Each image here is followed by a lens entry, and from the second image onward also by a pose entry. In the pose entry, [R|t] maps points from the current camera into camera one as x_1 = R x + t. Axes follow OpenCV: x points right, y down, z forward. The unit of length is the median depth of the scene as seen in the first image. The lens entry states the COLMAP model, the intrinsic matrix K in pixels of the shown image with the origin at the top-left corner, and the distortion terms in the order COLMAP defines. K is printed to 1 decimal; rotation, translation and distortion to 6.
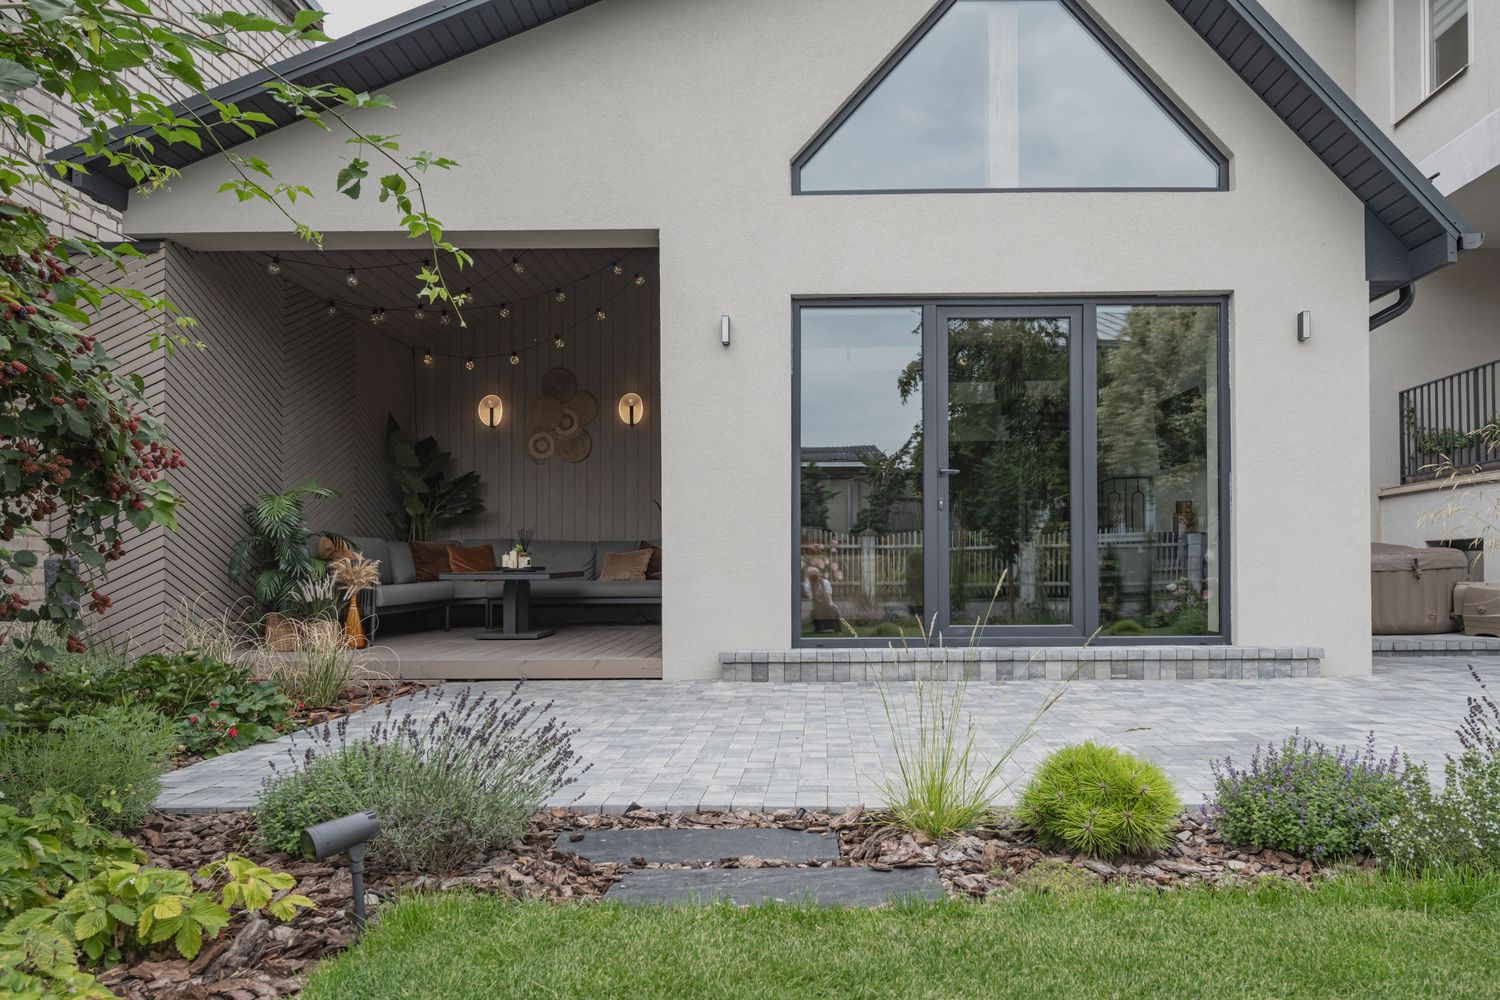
lens RADIAL K [[1315.3, 0, 750.0], [0, 1315.3, 500.0], [0, 0, 1]] dist [0.008676, -0.002082]
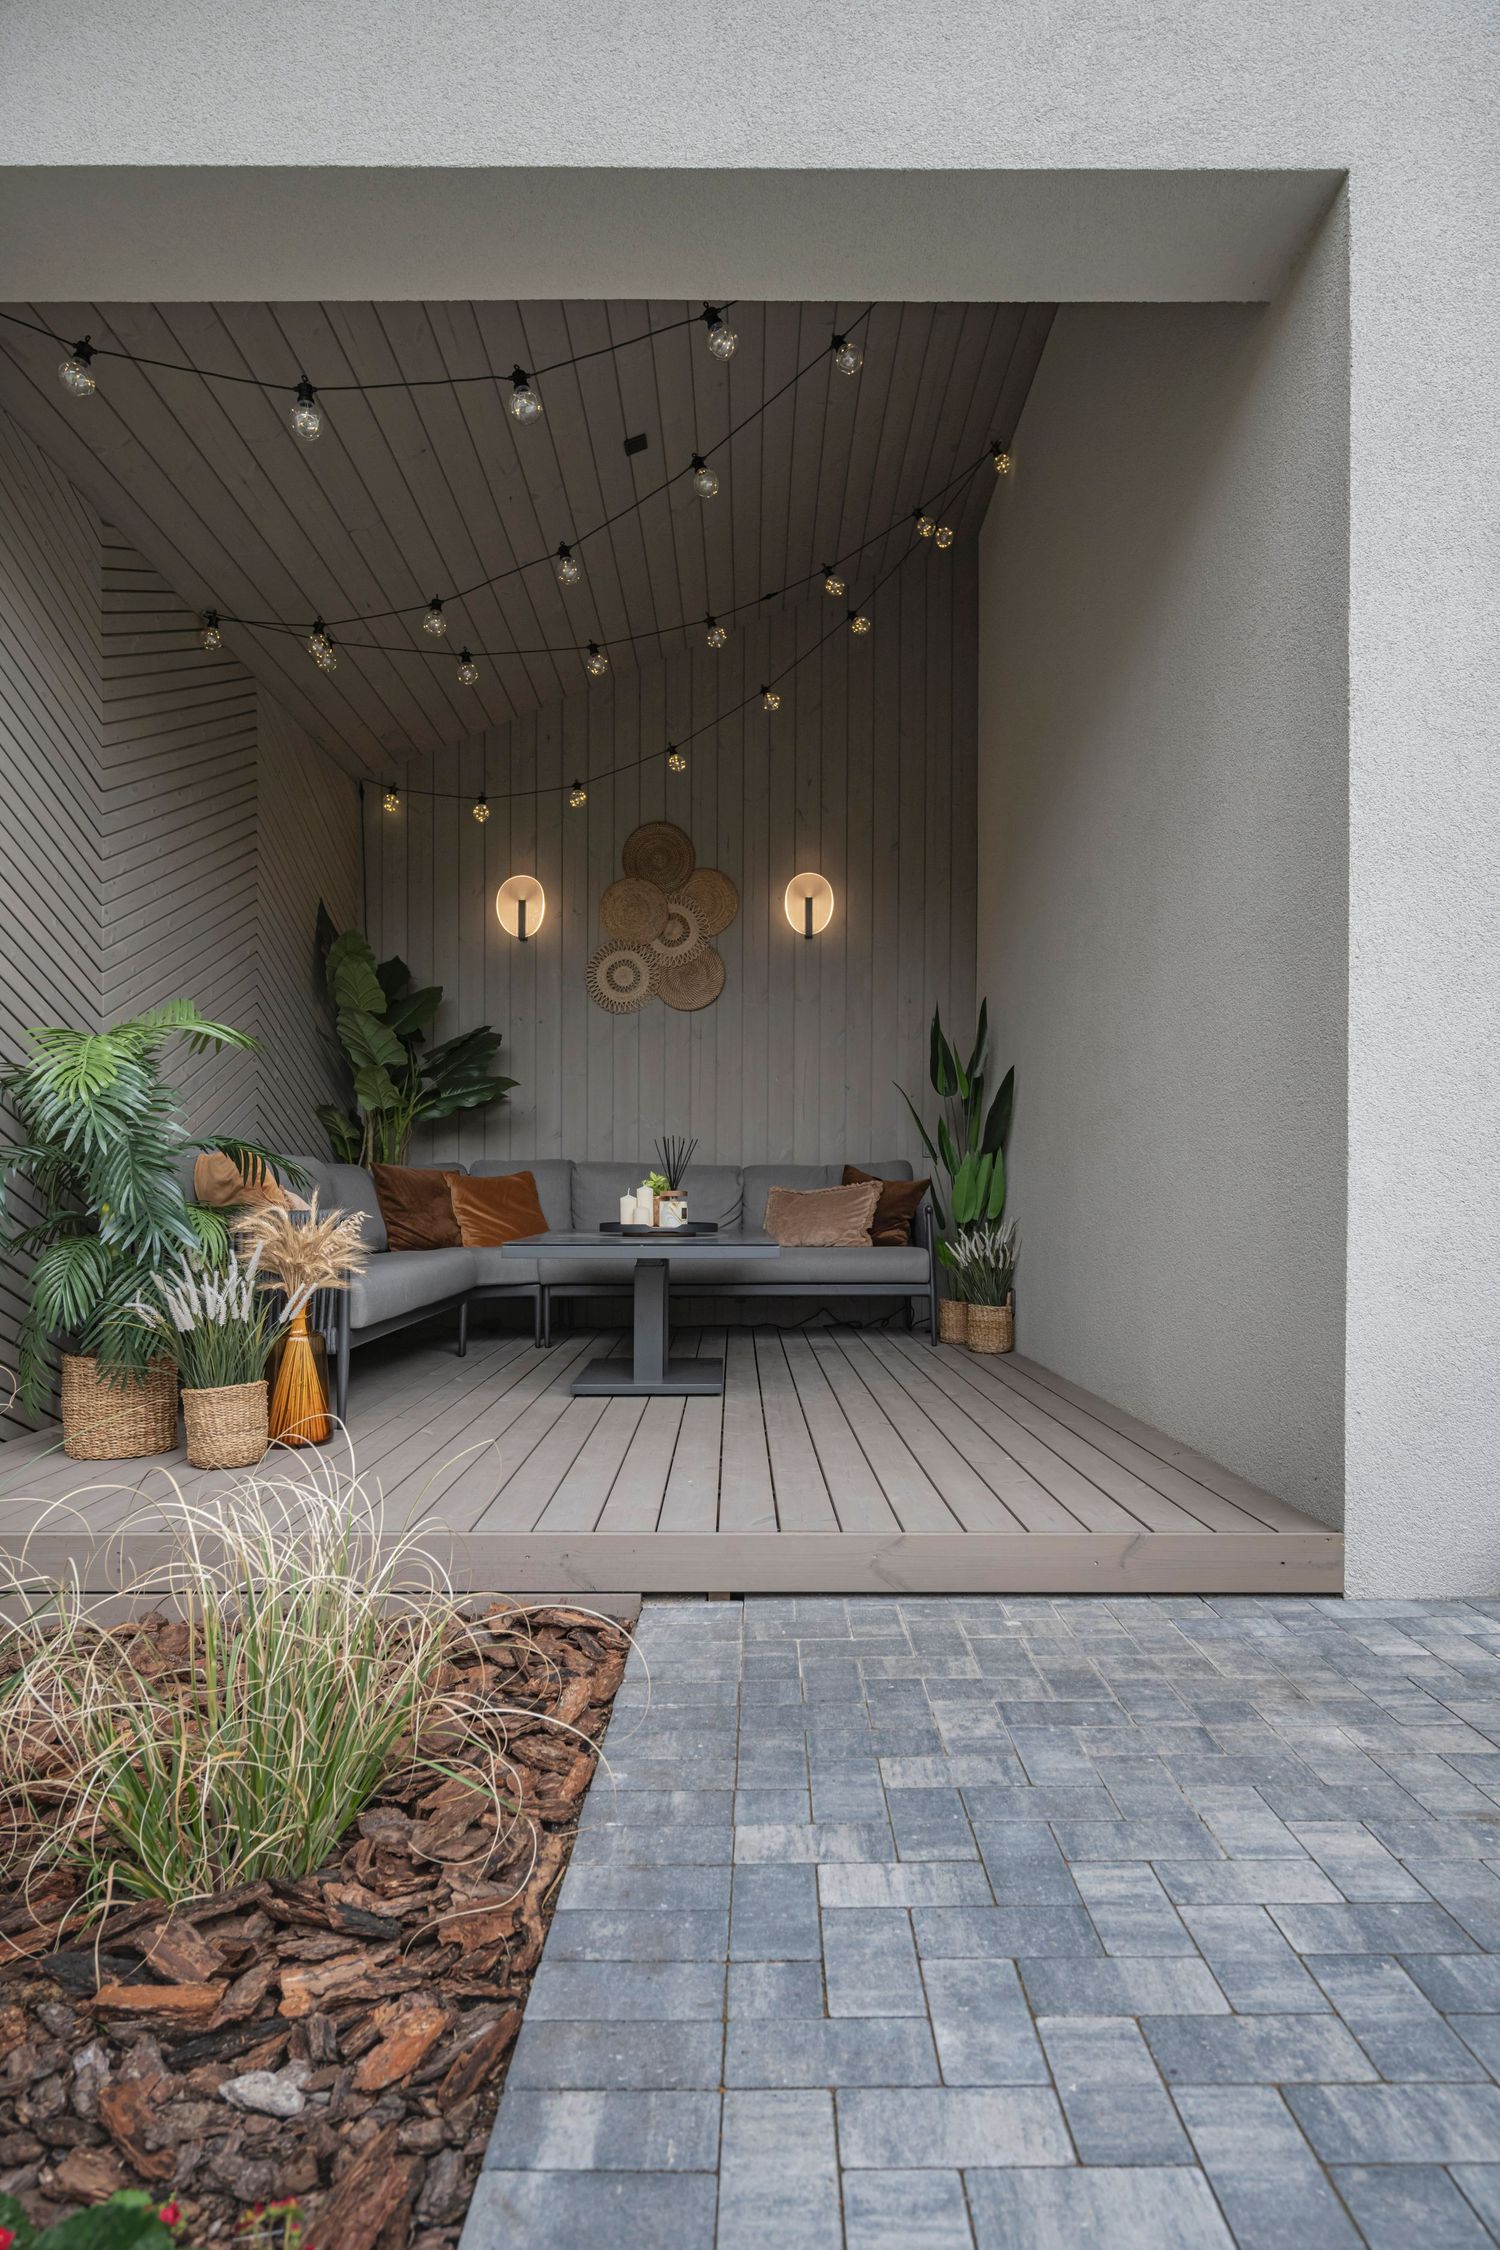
lens RADIAL K [[1956.1, 0, 957.7], [0, 1956.1, 1165.5], [0, 0, 1]] dist [0.005736, -0.008722]
pose [[0.997047, 0.004227, 0.076682, -0.105094], [-0.006532, 0.999533, 0.029842, 0.009471], [-0.076520, -0.030255, 0.996609, 0.286939]]
